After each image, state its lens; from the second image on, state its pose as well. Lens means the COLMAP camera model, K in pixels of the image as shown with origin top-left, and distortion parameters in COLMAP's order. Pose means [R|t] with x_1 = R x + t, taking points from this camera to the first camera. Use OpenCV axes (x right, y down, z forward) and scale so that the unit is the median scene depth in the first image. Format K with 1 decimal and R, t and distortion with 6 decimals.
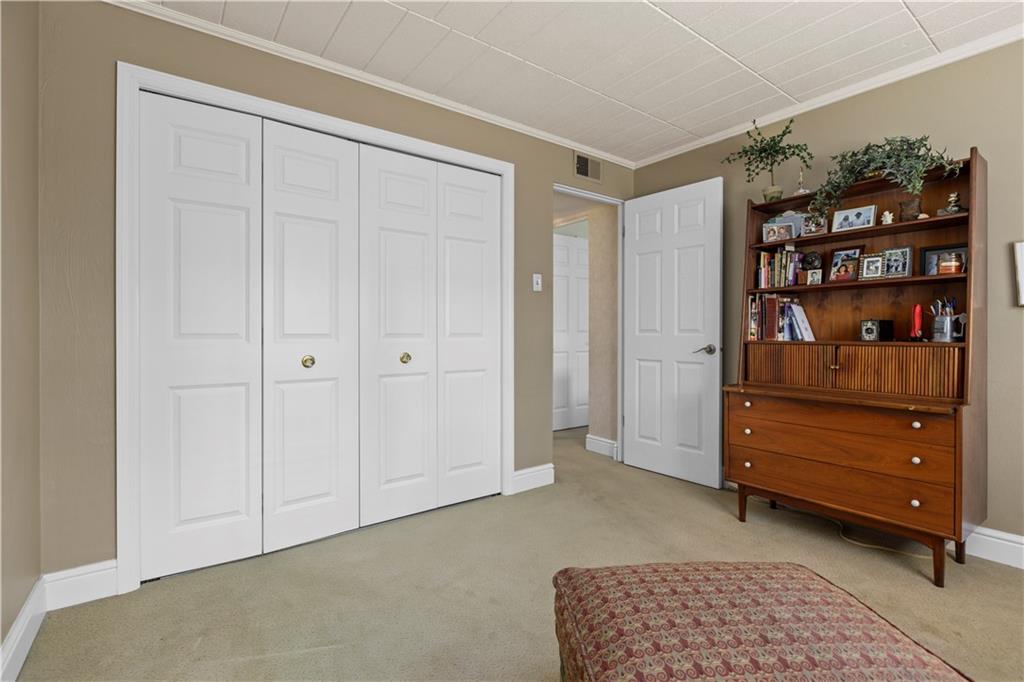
lens RADIAL K [[414.7, 0, 518.8], [0, 414.7, 343.3], [0, 0, 1]] dist [-0.001274, -0.000260]
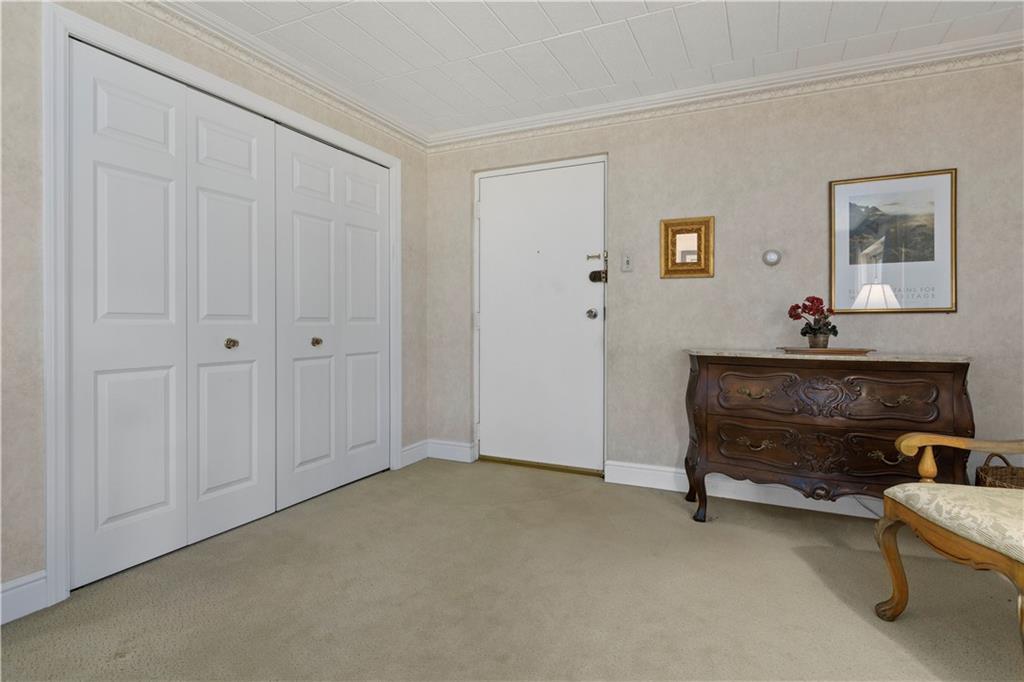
lens RADIAL K [[516.4, 0, 513.1], [0, 516.4, 332.4], [0, 0, 1]] dist [-0.002109, 0.000012]
pose [[0.858734, 0.006259, 0.512383, -0.453277], [-0.008423, 0.999963, 0.001902, 0.007101], [-0.512352, -0.005949, 0.858755, -0.299065]]
